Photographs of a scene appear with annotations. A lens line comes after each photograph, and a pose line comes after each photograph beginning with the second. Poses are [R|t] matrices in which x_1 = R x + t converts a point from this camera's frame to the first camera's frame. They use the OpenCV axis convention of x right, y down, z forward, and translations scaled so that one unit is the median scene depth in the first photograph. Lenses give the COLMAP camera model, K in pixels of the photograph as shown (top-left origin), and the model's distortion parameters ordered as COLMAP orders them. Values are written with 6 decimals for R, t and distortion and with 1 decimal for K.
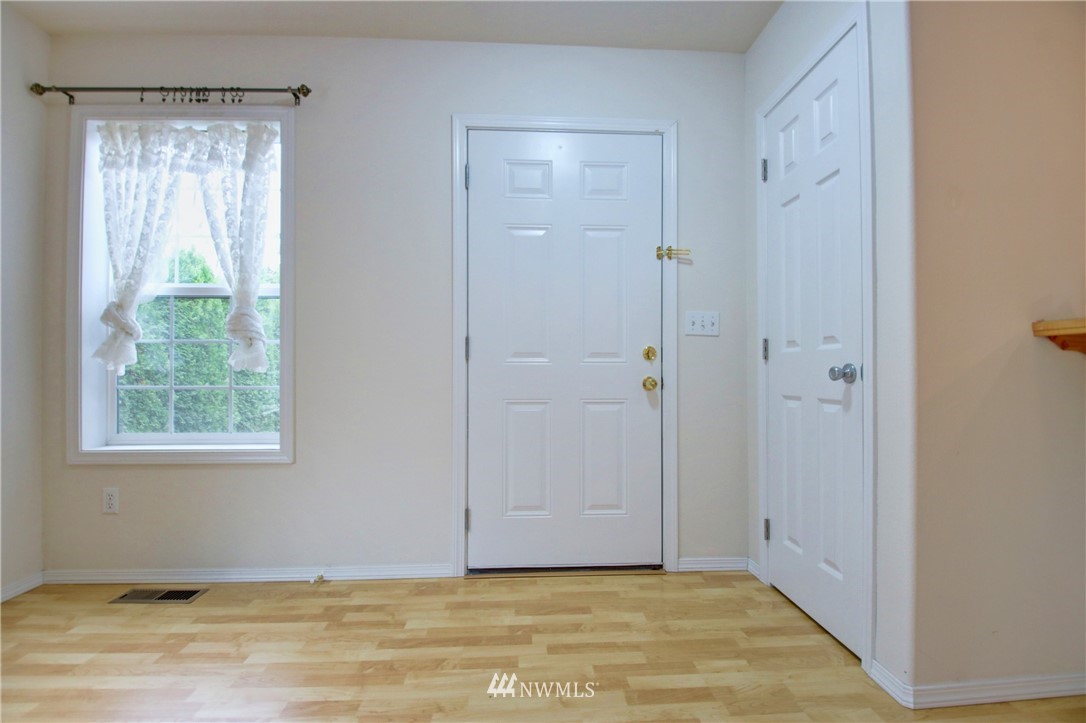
lens RADIAL K [[505.7, 0, 544.5], [0, 505.7, 368.3], [0, 0, 1]] dist [0.009965, -0.021266]
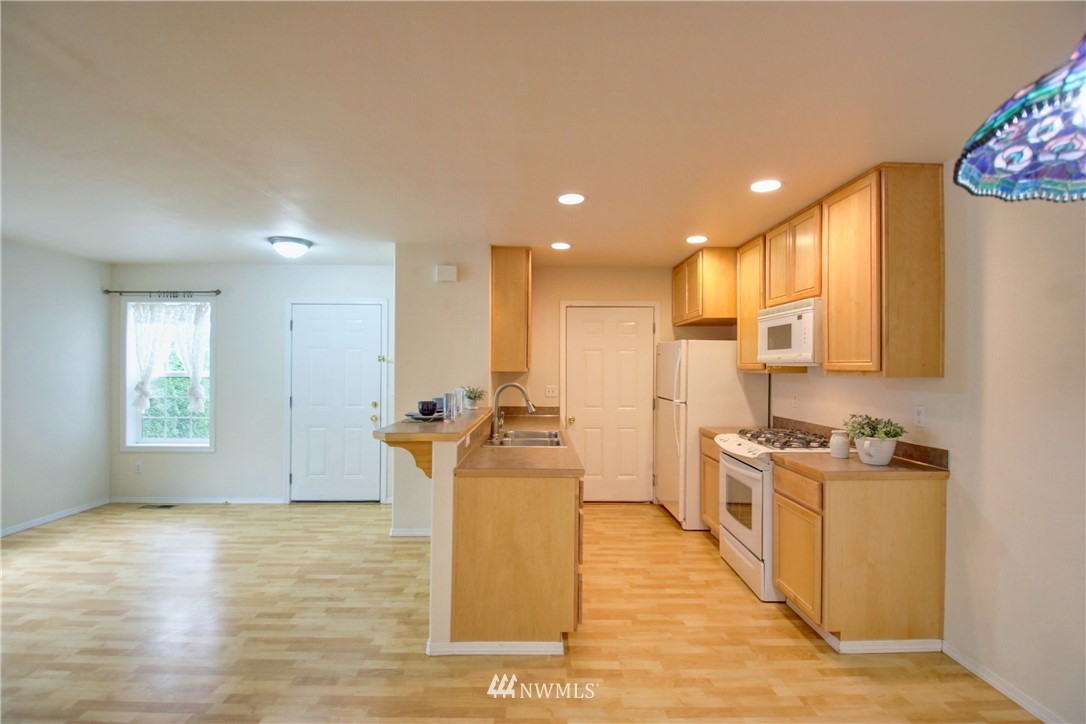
lens RADIAL K [[505.7, 0, 542.5], [0, 505.7, 366.8], [0, 0, 1]] dist [0.009965, -0.021266]
pose [[0.998958, 0.004766, -0.045394, 1.092461], [-0.004559, 0.999979, 0.004669, -0.218355], [0.045416, -0.004457, 0.998958, -1.226117]]
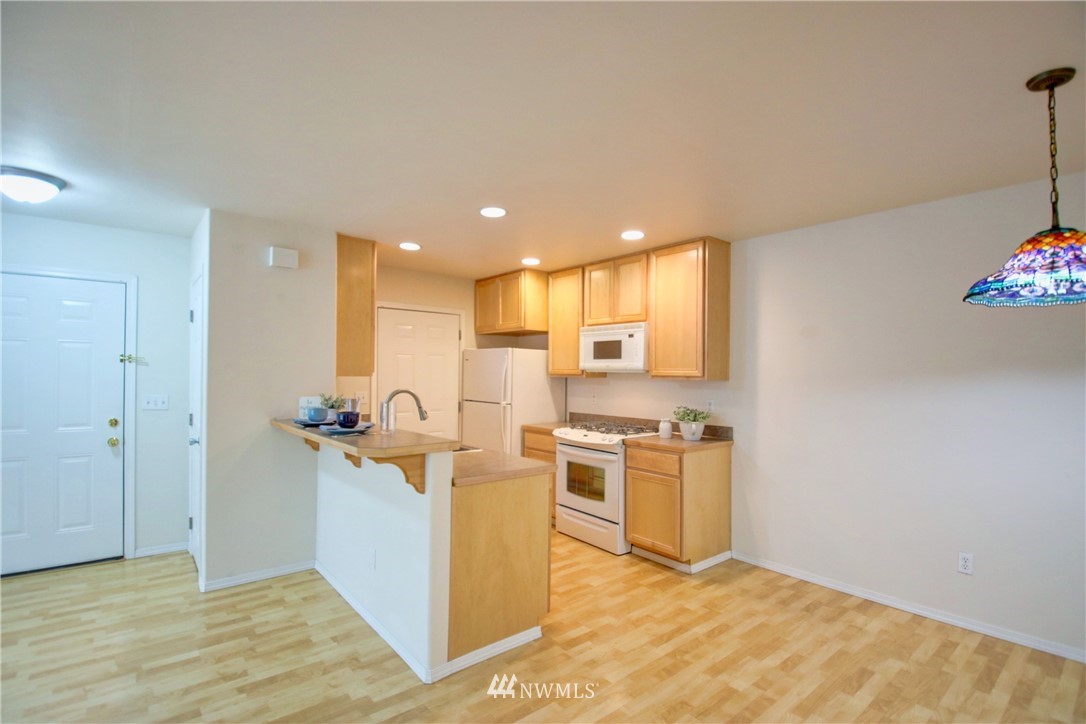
lens RADIAL K [[505.7, 0, 541.6], [0, 505.7, 371.3], [0, 0, 1]] dist [0.009965, -0.021266]
pose [[0.807266, 0.010278, 0.590099, 0.375119], [-0.013017, 0.999915, 0.000391, -0.217183], [-0.590045, -0.007997, 0.807331, -1.092583]]
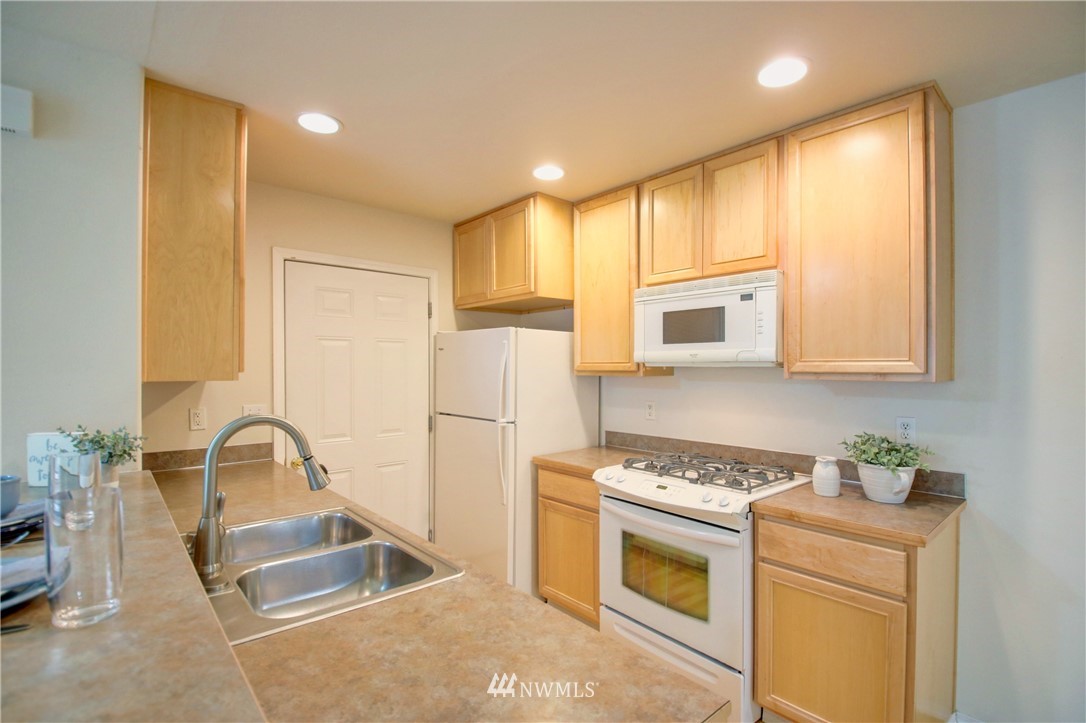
lens RADIAL K [[505.7, 0, 542.8], [0, 505.7, 371.3], [0, 0, 1]] dist [0.009965, -0.021266]
pose [[0.790129, -0.004524, 0.612923, 0.823746], [-0.002950, 0.999933, 0.011183, -0.217716], [-0.612933, -0.010644, 0.790063, -0.315759]]
